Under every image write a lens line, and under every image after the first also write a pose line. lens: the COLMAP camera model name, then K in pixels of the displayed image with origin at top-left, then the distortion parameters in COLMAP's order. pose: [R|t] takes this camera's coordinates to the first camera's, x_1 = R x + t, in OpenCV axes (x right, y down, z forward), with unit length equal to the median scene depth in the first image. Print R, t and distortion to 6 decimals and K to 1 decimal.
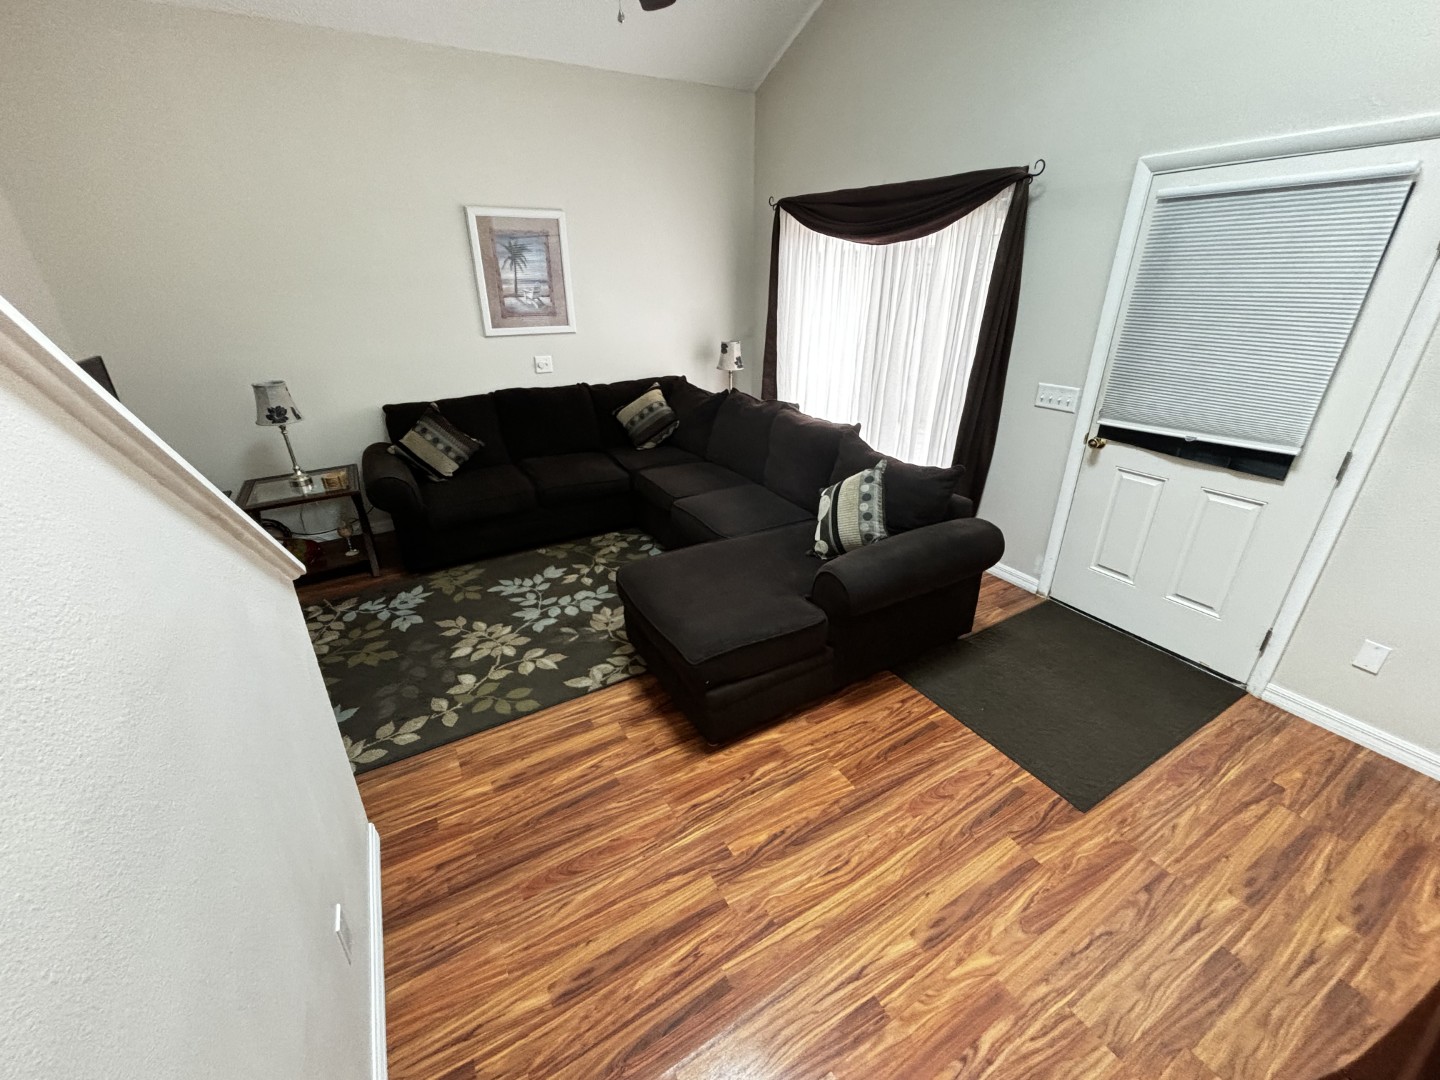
lens RADIAL K [[581.0, 0, 721.1], [0, 581.0, 543.4], [0, 0, 1]] dist [0.000940, -0.001700]
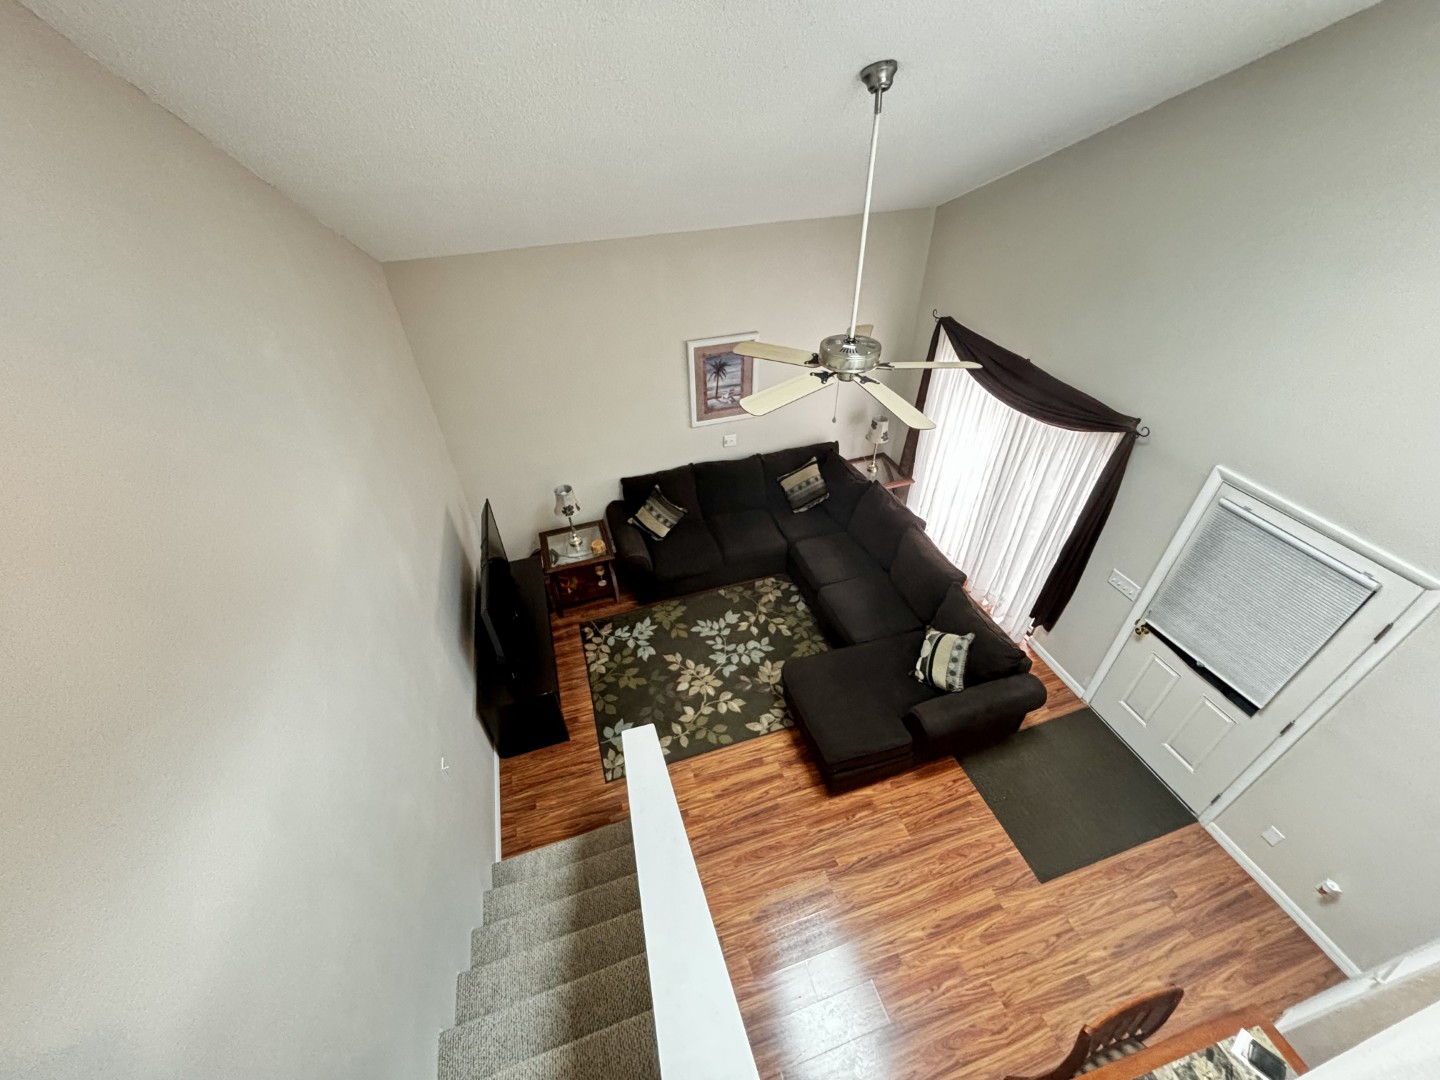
lens RADIAL K [[581.0, 0, 717.3], [0, 581.0, 541.6], [0, 0, 1]] dist [0.000940, -0.001700]
pose [[0.974970, 0.125836, -0.183301, -0.114769], [-0.076236, 0.963652, 0.256052, -0.726740], [0.208859, -0.235669, 0.949125, -0.507299]]
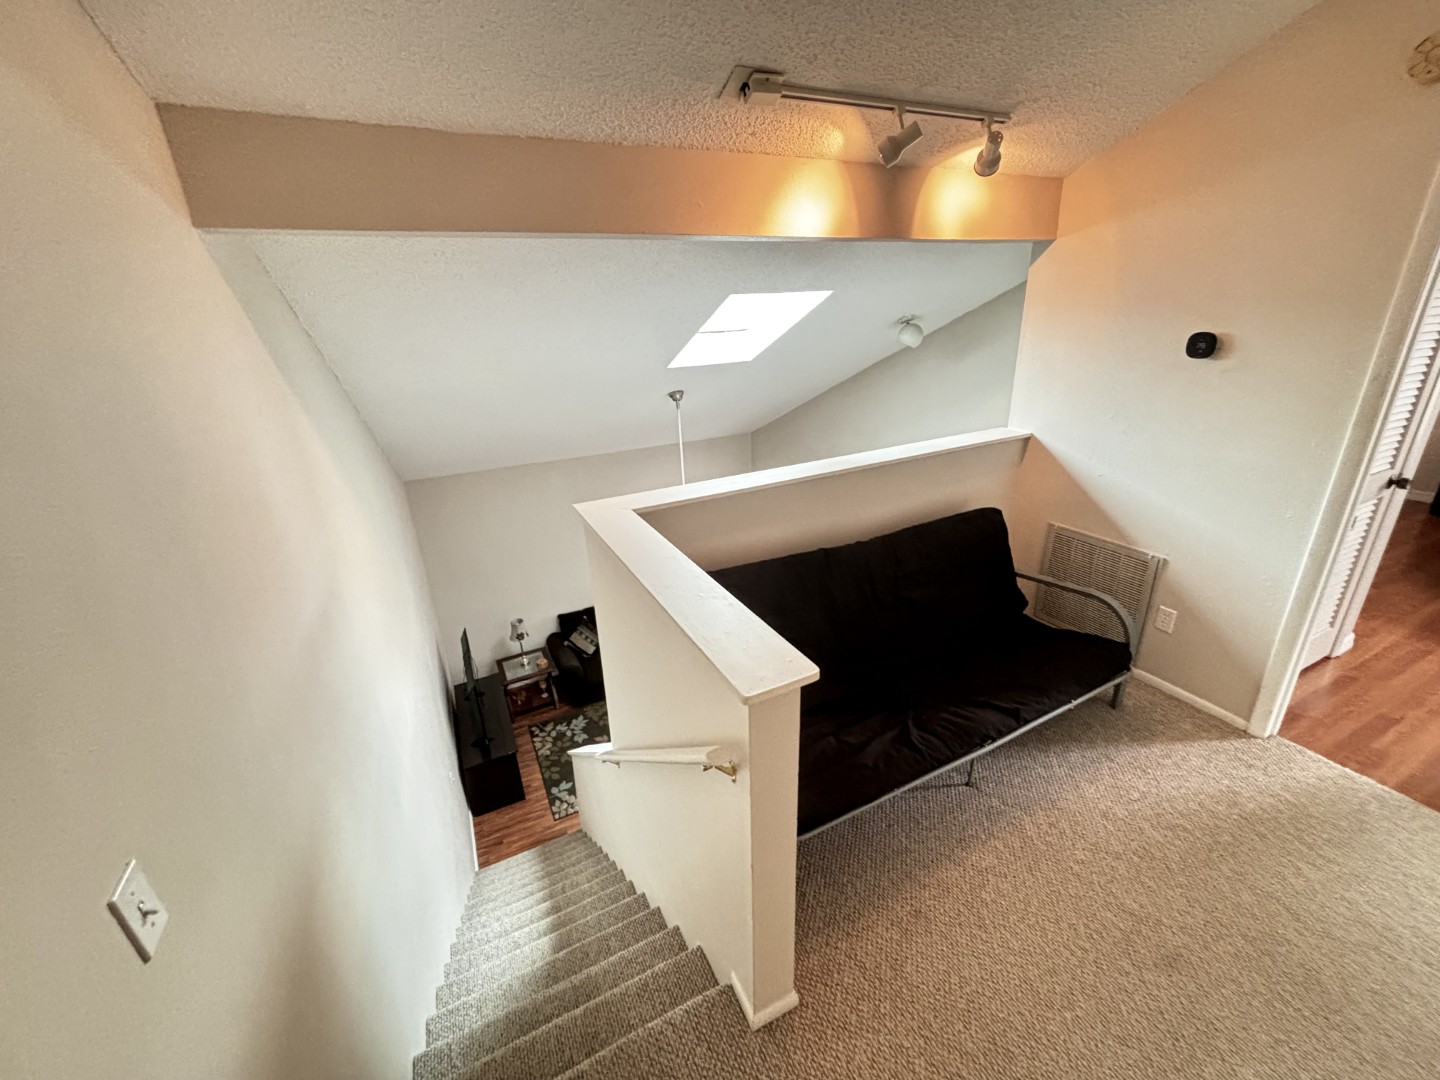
lens RADIAL K [[581.0, 0, 715.9], [0, 581.0, 530.5], [0, 0, 1]] dist [0.000940, -0.001700]
pose [[0.996753, -0.009162, -0.079997, 0.170106], [0.002940, 0.996984, -0.077553, -0.570638], [0.080466, 0.077066, 0.993774, -1.429901]]
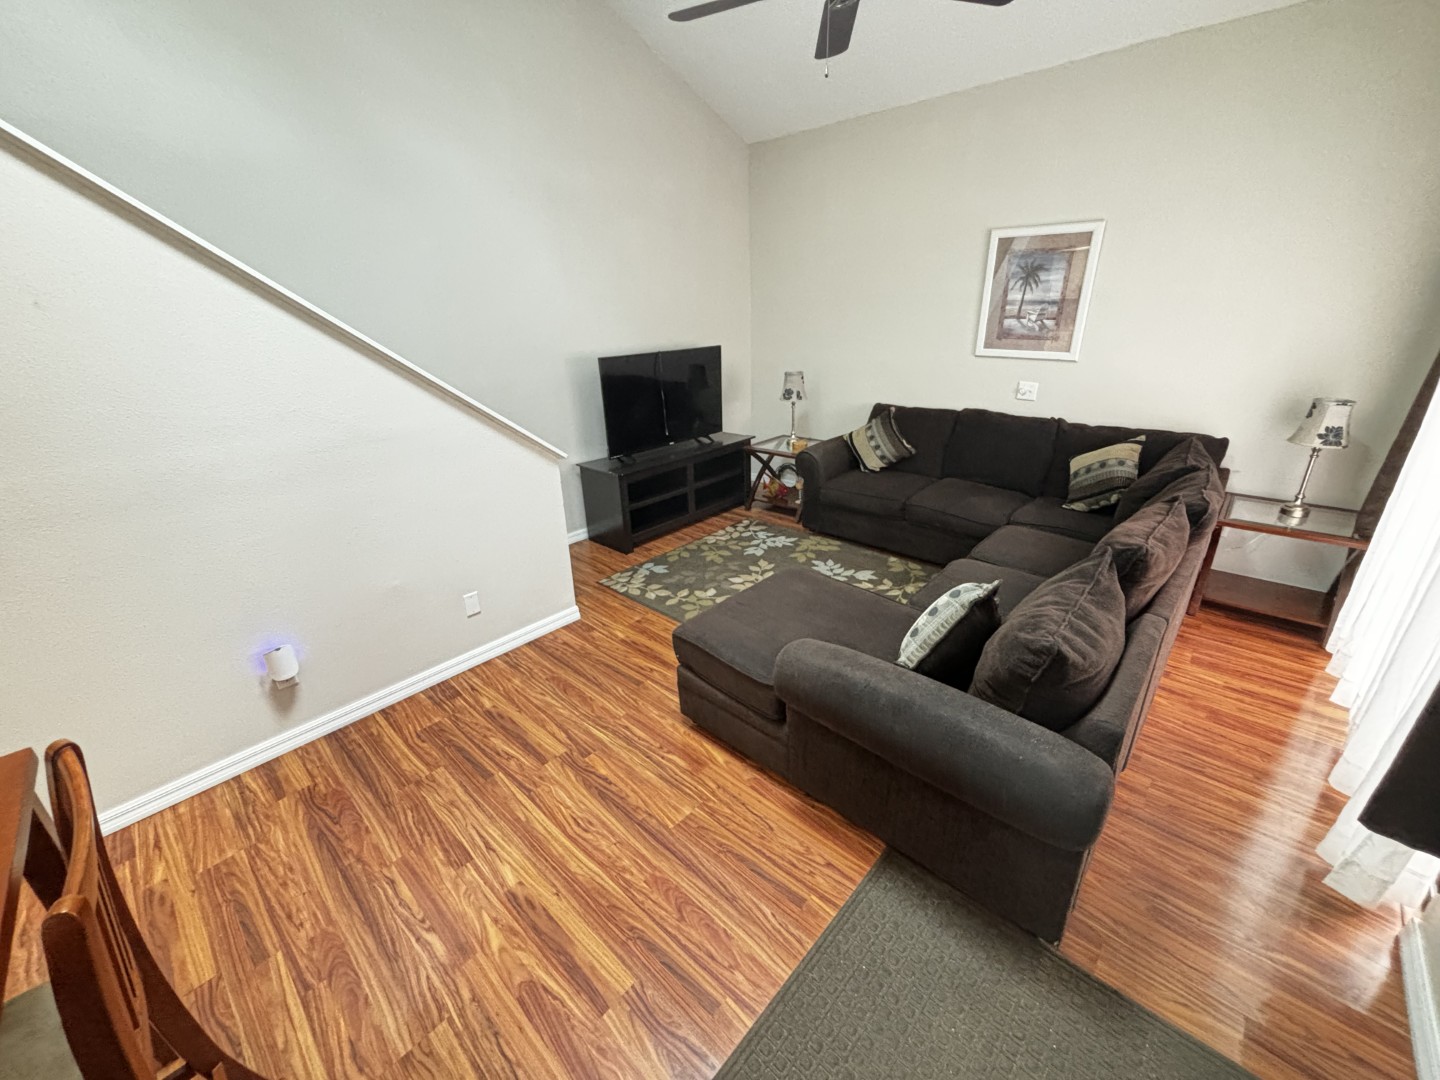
lens RADIAL K [[581.0, 0, 711.7], [0, 581.0, 537.5], [0, 0, 1]] dist [0.000940, -0.001700]
pose [[0.286598, 0.364909, -0.885834, 0.780016], [-0.381747, 0.891545, 0.243754, -0.232898], [0.878710, 0.268306, 0.394818, 0.450147]]
